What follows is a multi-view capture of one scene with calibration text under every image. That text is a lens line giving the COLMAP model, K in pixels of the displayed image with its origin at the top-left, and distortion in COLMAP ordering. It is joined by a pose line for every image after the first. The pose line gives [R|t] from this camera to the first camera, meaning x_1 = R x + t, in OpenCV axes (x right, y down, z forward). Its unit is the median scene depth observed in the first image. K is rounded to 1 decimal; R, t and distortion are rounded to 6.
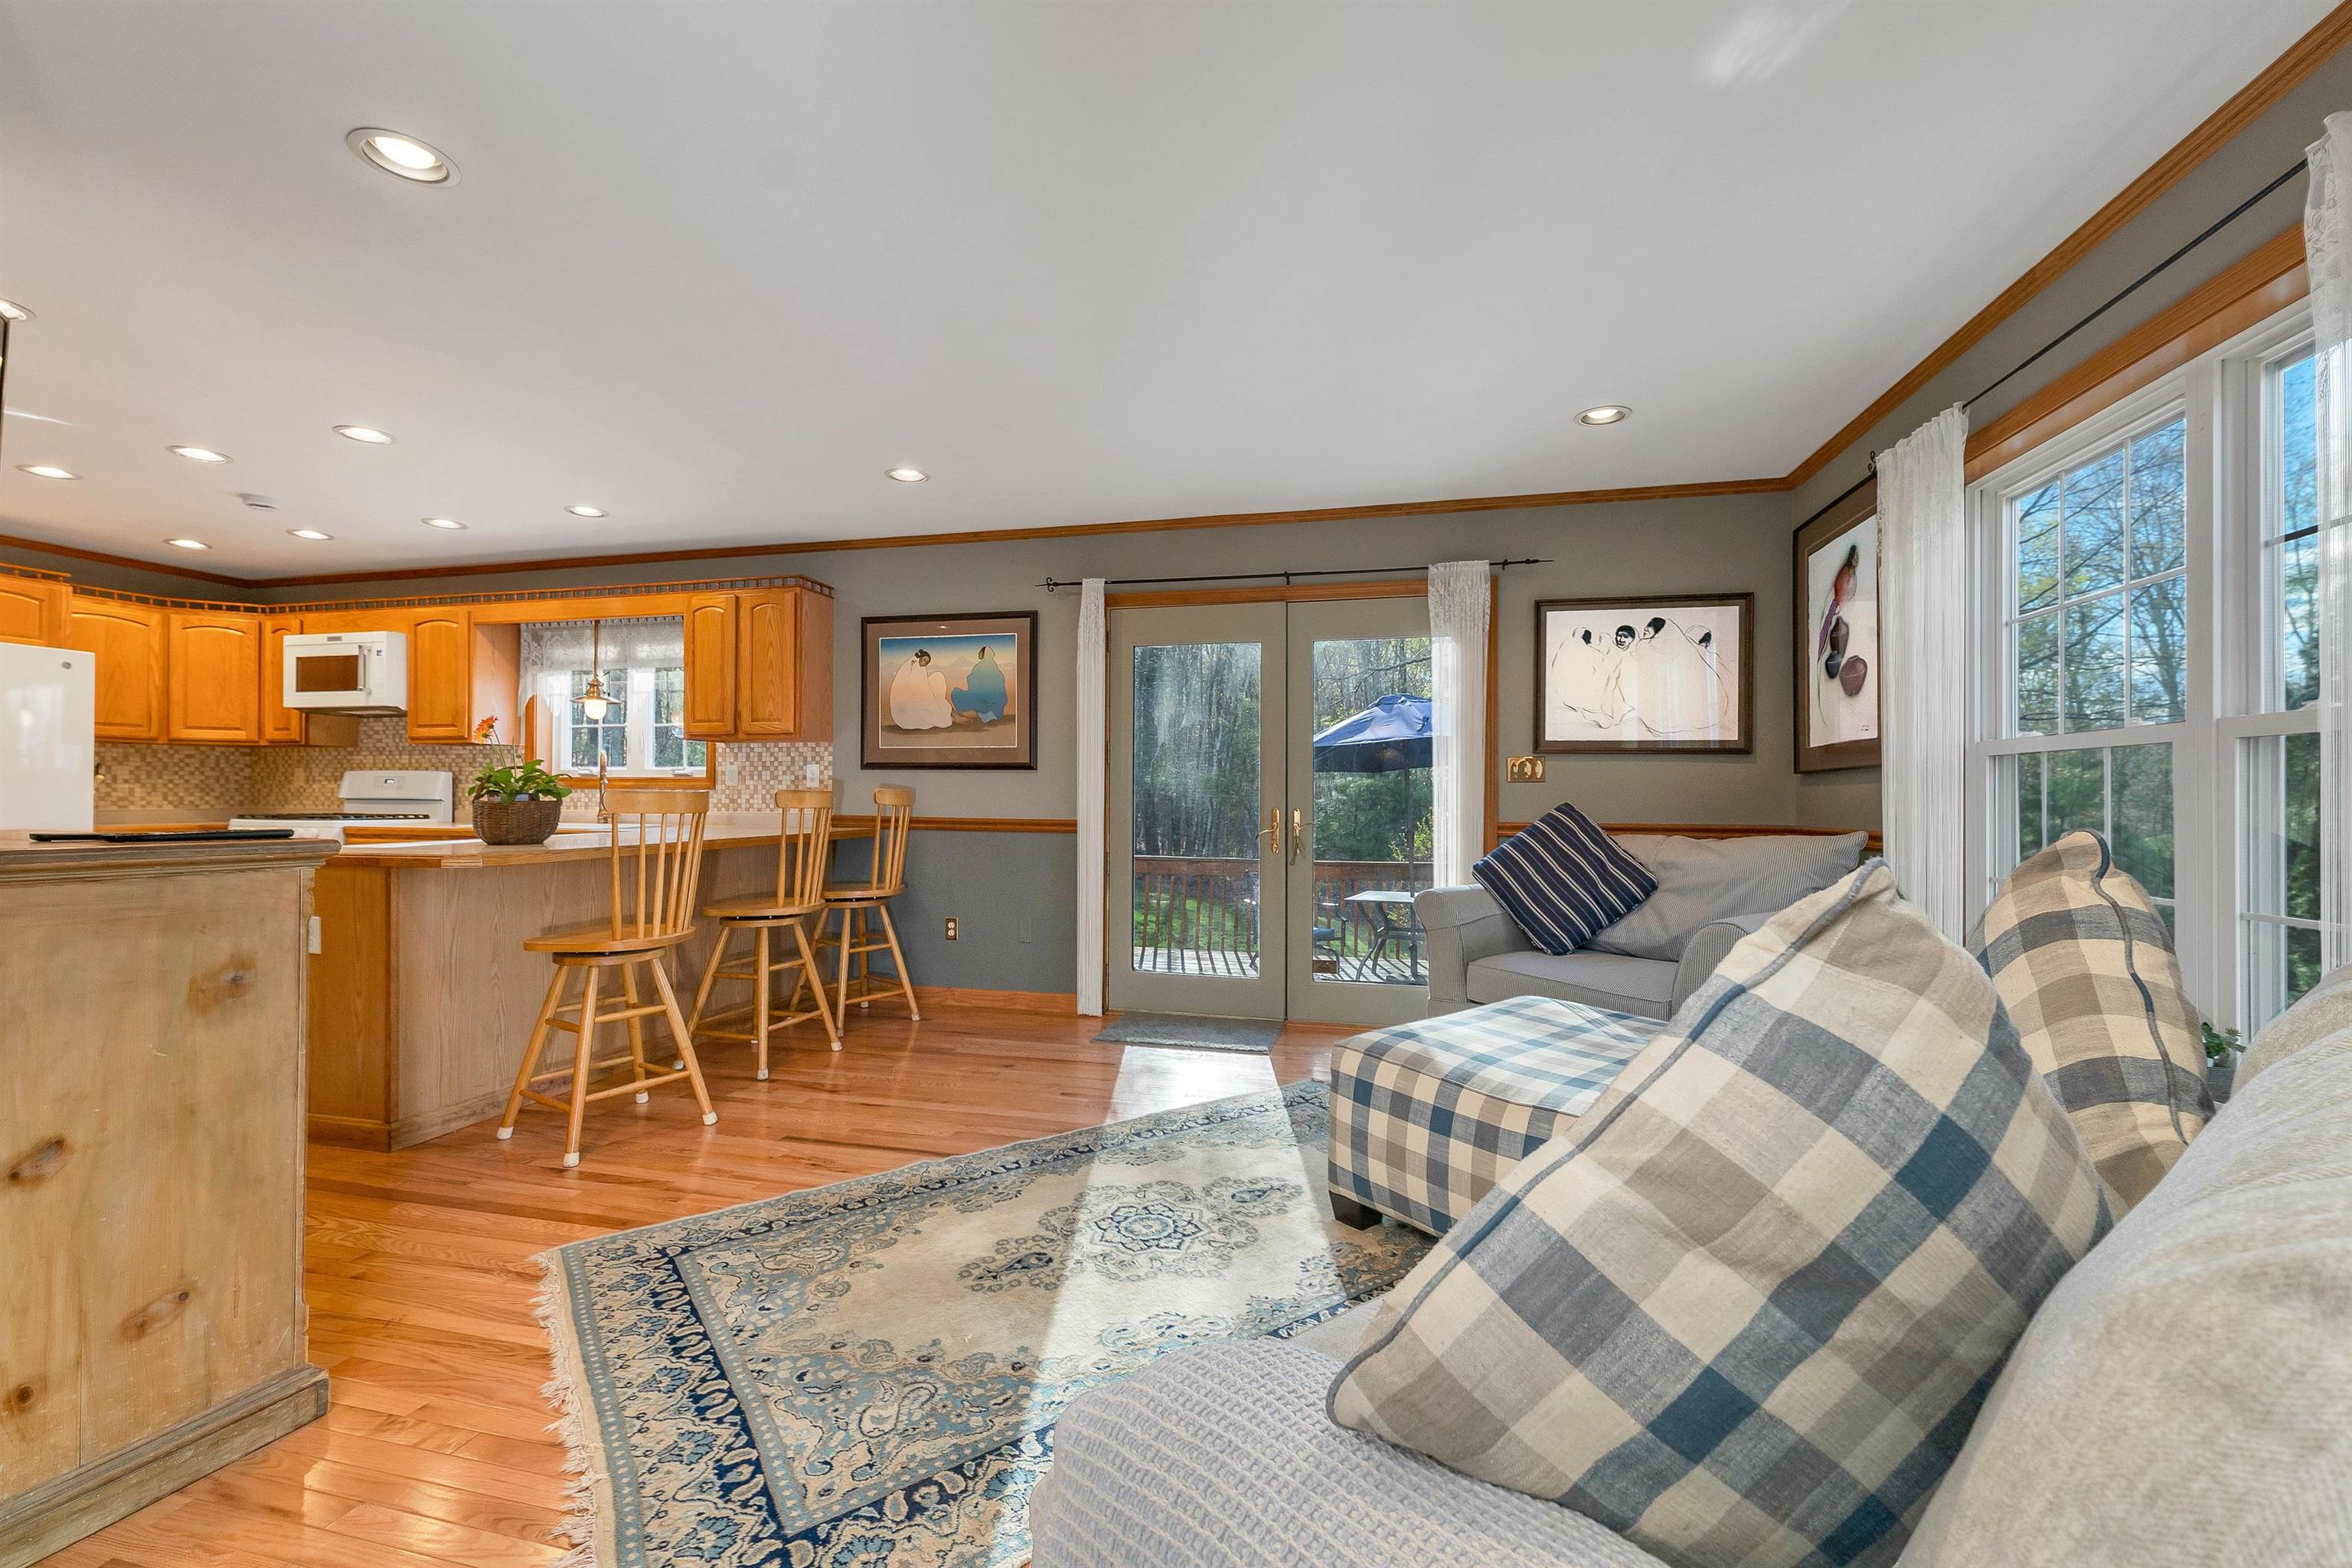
lens RADIAL K [[961.5, 0, 1179.3], [0, 961.5, 787.4], [0, 0, 1]] dist [0.000102, 0.000181]
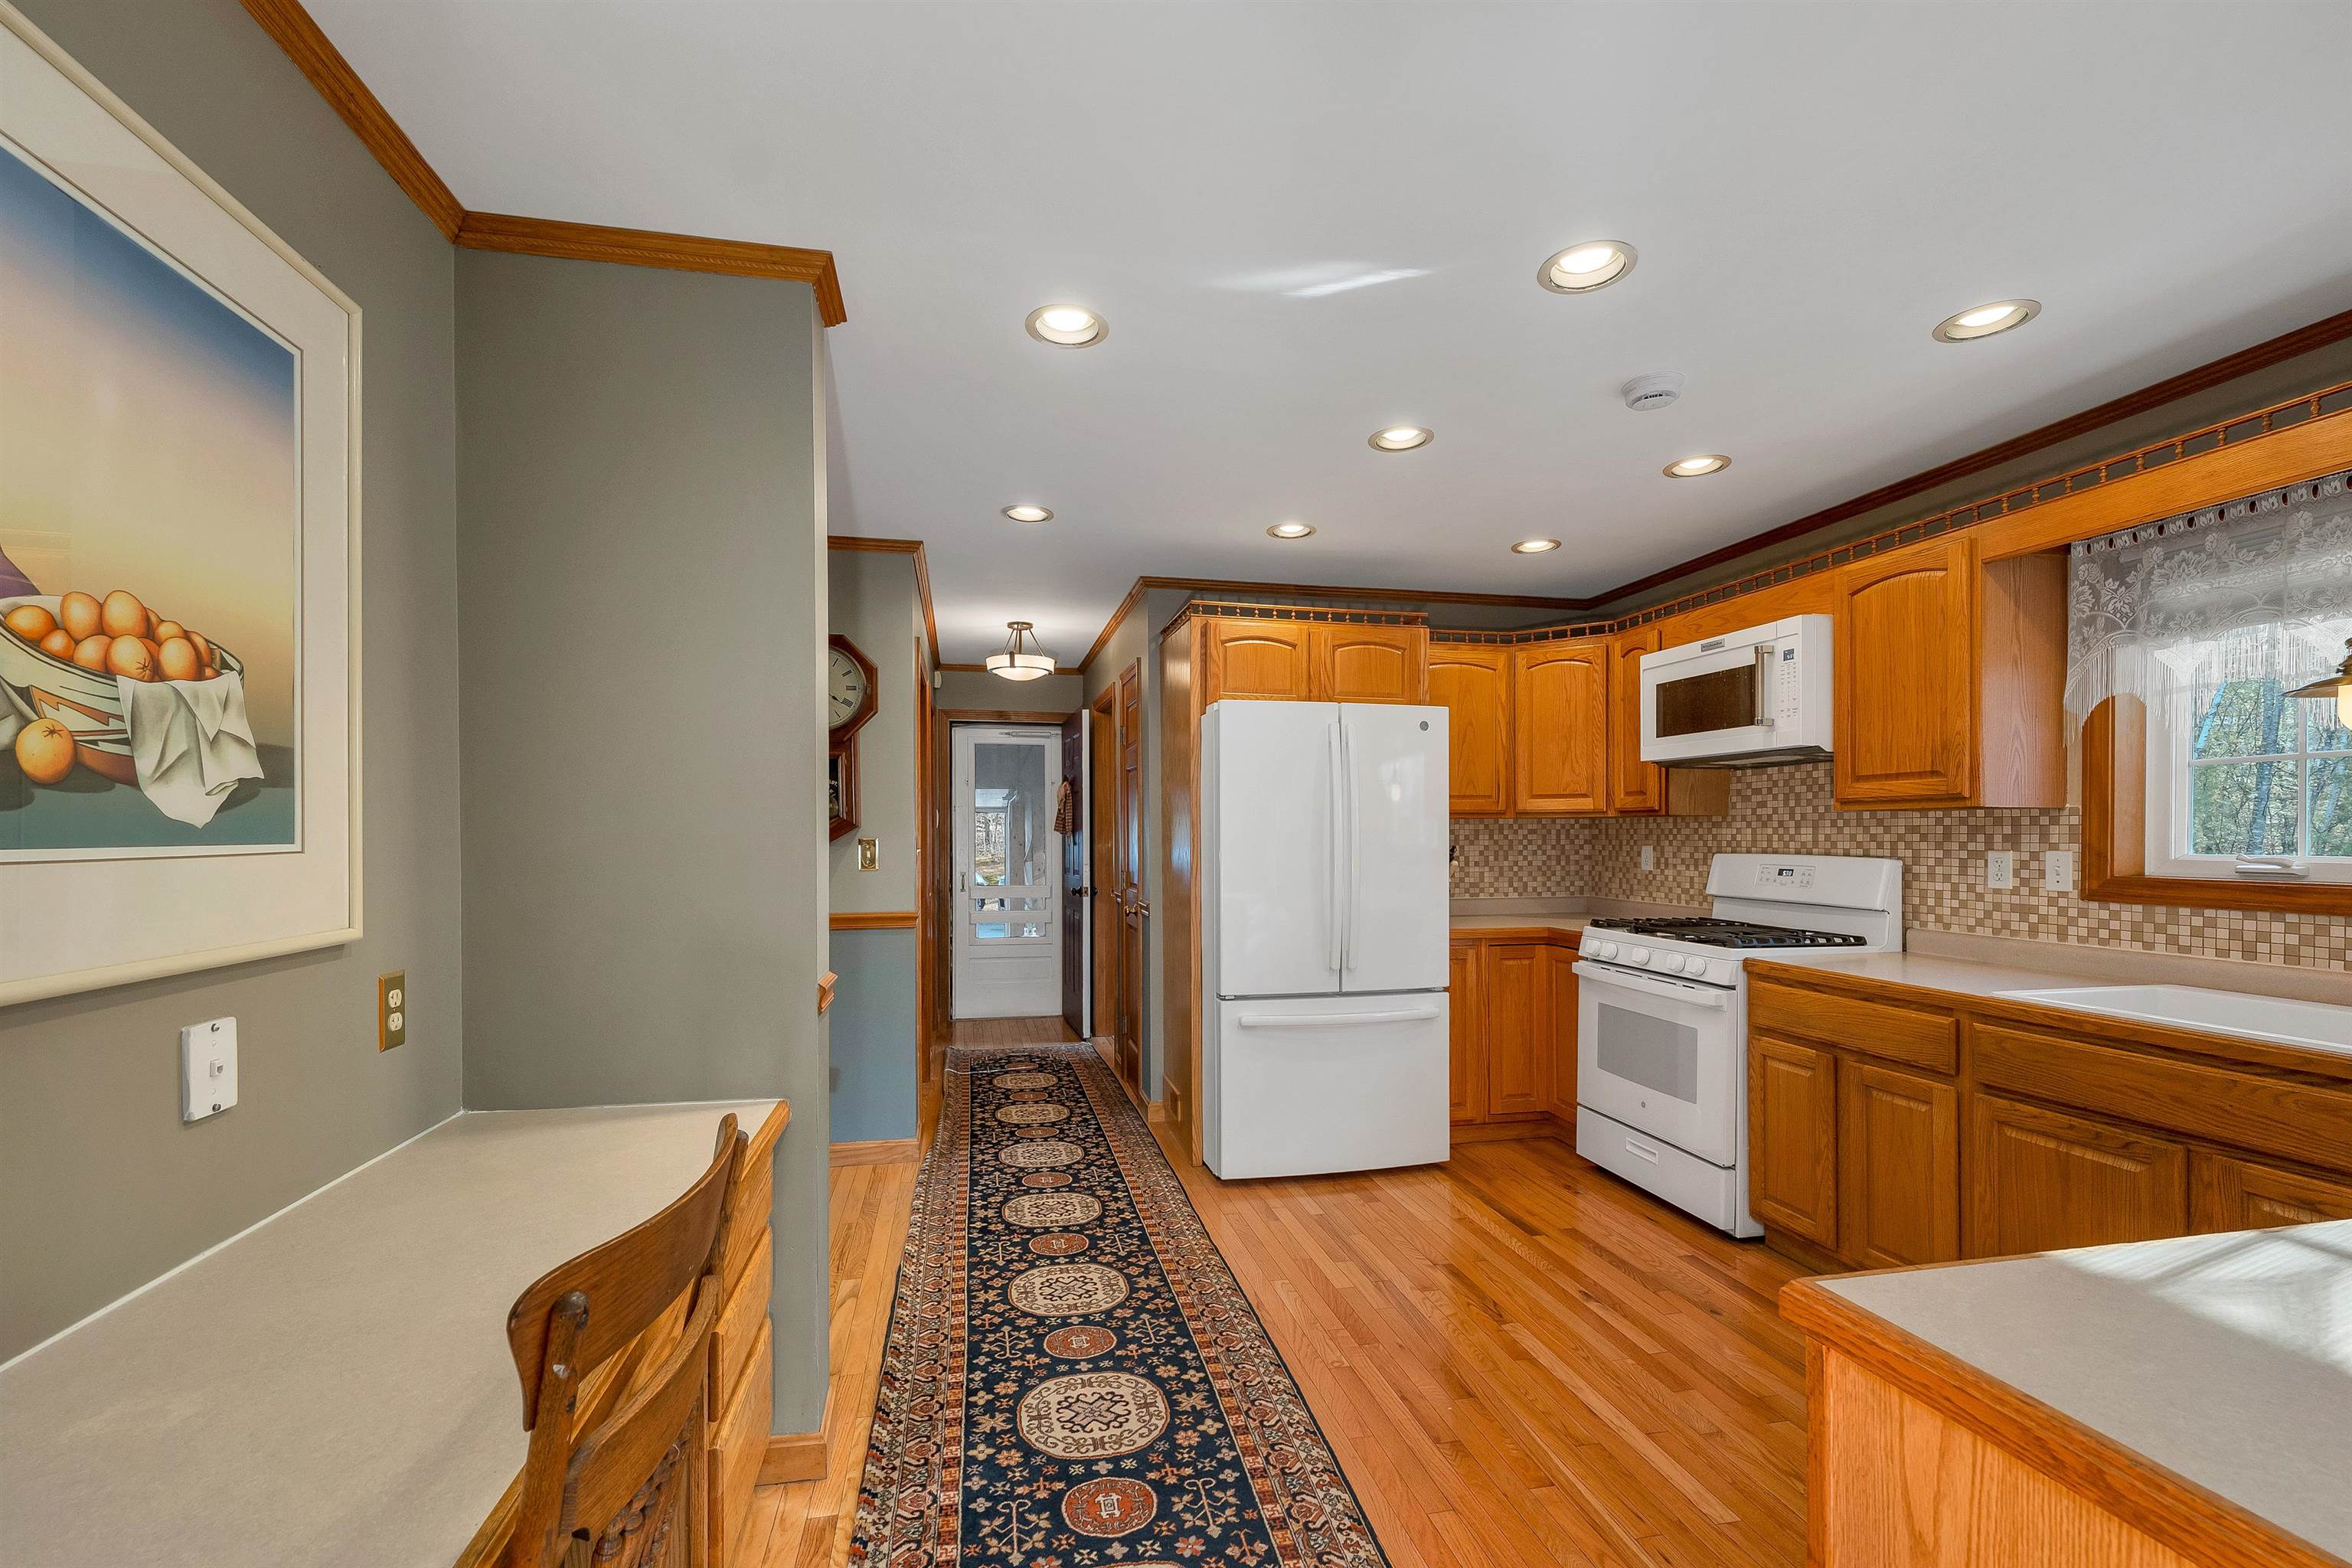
lens RADIAL K [[984.6, 0, 1171.9], [0, 984.6, 837.0], [0, 0, 1]] dist [0.002653, 0.000548]
pose [[0.431983, 0.000320, -0.901882, -0.500004], [0.006917, 0.999969, 0.003668, -0.039013], [0.901855, -0.007823, 0.431968, 0.447741]]
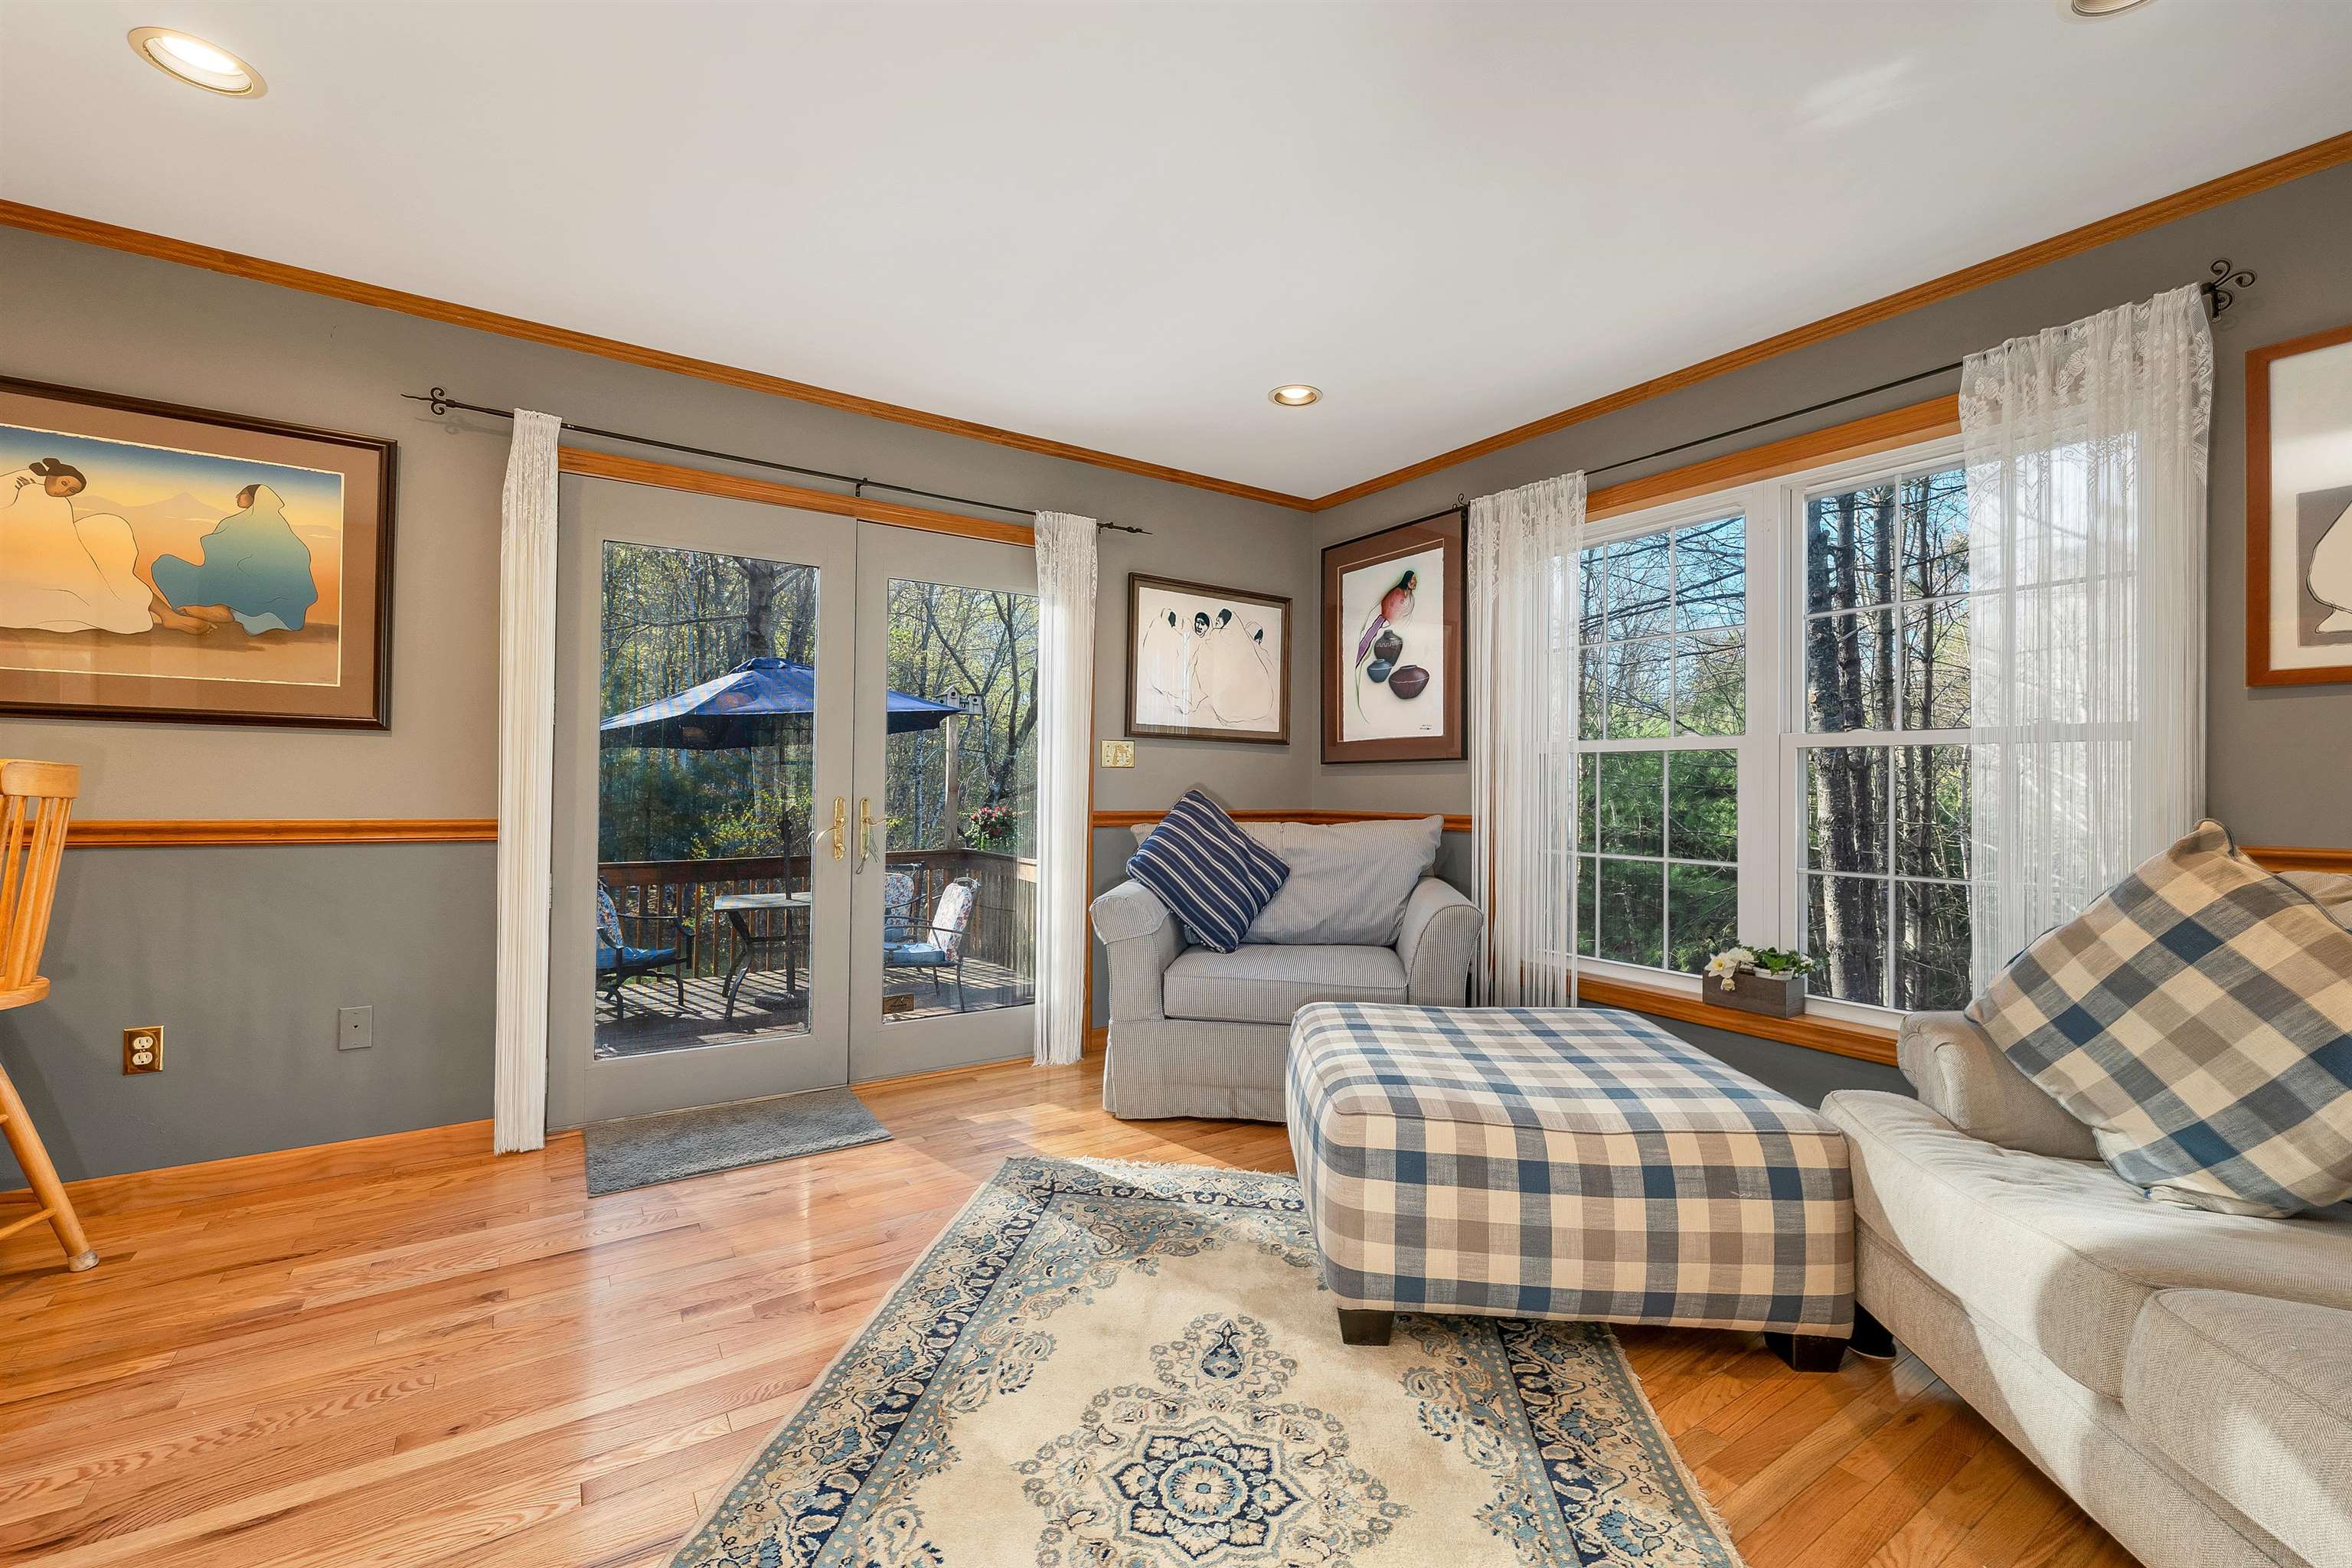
lens RADIAL K [[957.4, 0, 1175.0], [0, 957.4, 775.3], [0, 0, 1]] dist [-0.000502, -0.000148]
pose [[0.677195, 0.010269, 0.735732, -0.243480], [-0.013805, 0.999904, -0.001249, 0.001812], [-0.735674, -0.009311, 0.677272, 0.295069]]
